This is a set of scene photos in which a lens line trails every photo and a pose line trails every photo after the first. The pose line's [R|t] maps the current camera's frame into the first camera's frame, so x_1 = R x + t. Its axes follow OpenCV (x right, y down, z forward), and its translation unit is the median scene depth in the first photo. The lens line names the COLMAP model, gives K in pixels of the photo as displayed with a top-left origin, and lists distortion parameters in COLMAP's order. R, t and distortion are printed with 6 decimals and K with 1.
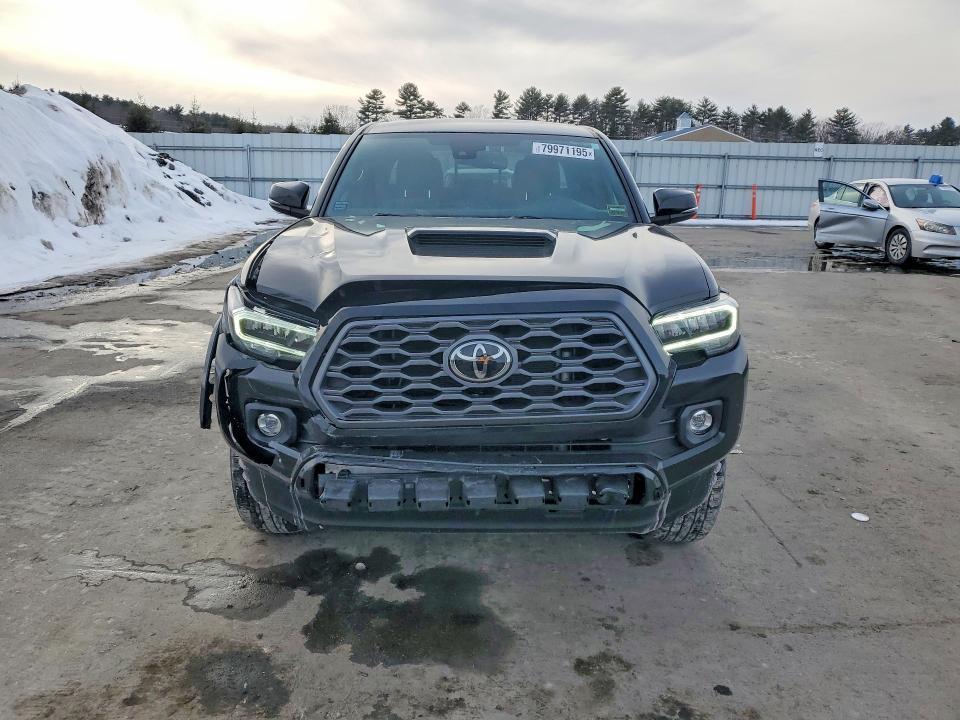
lens RADIAL K [[733.3, 0, 472.6], [0, 733.3, 358.9], [0, 0, 1]] dist [0.021949, 0.015444]
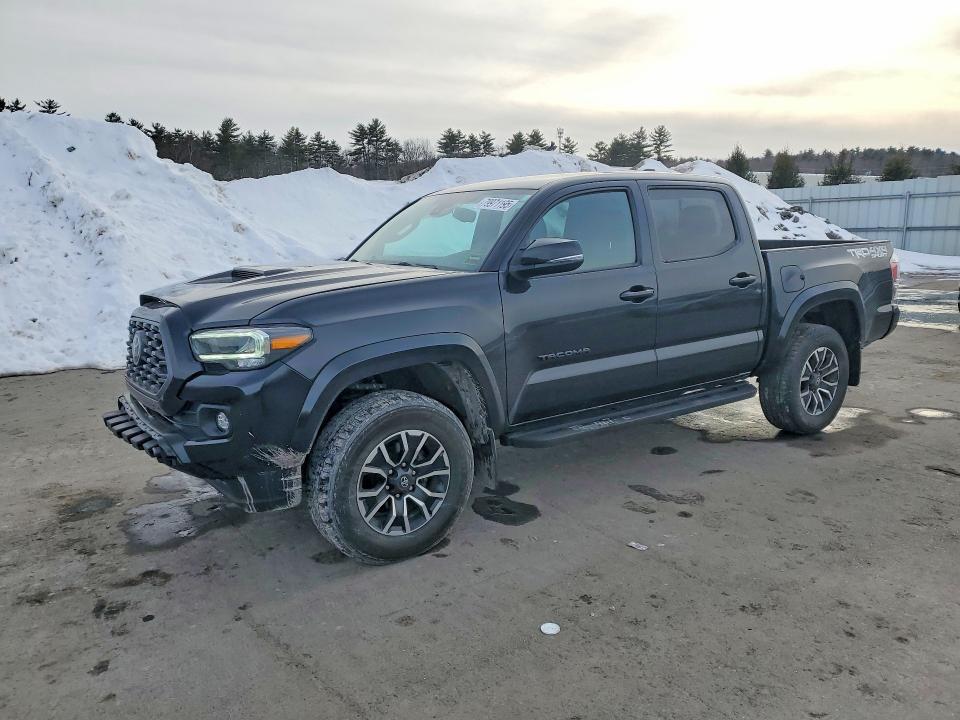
lens RADIAL K [[733.3, 0, 478.3], [0, 733.3, 362.4], [0, 0, 1]] dist [0.021949, 0.015444]
pose [[0.583643, 0.118682, -0.803290, 1.308341], [-0.170595, 0.985105, 0.021596, -0.097204], [0.793888, 0.124433, 0.595196, 0.491868]]
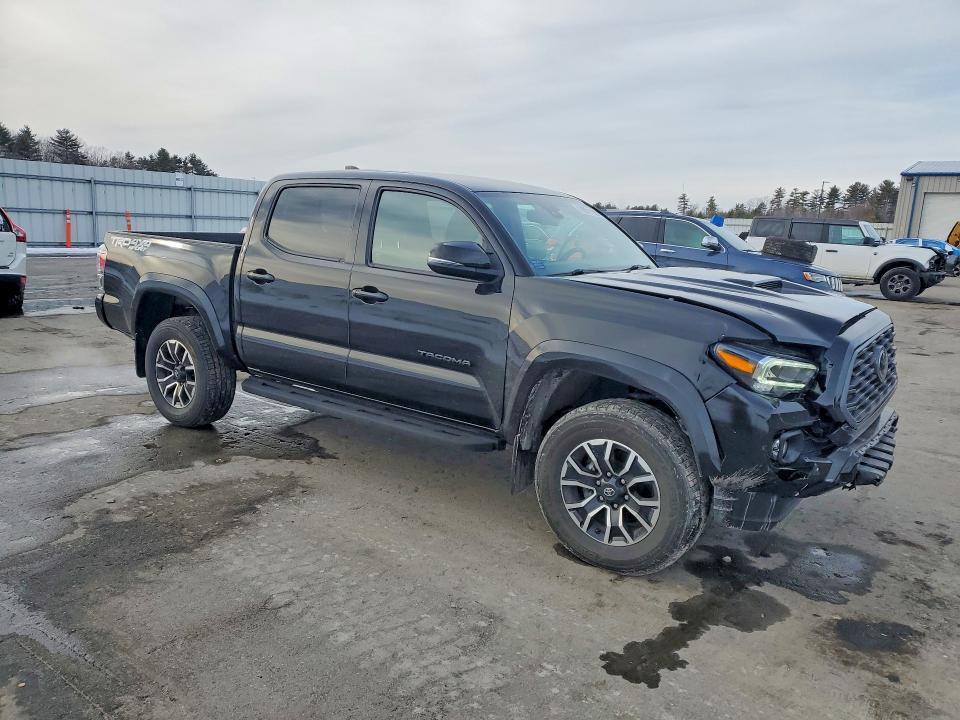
lens RADIAL K [[733.3, 0, 478.9], [0, 733.3, 364.2], [0, 0, 1]] dist [0.021949, 0.015444]
pose [[0.591347, -0.155330, 0.791316, -1.307725], [0.172850, 0.982882, 0.063763, -0.182541], [-0.787675, 0.099072, 0.608073, 0.552830]]
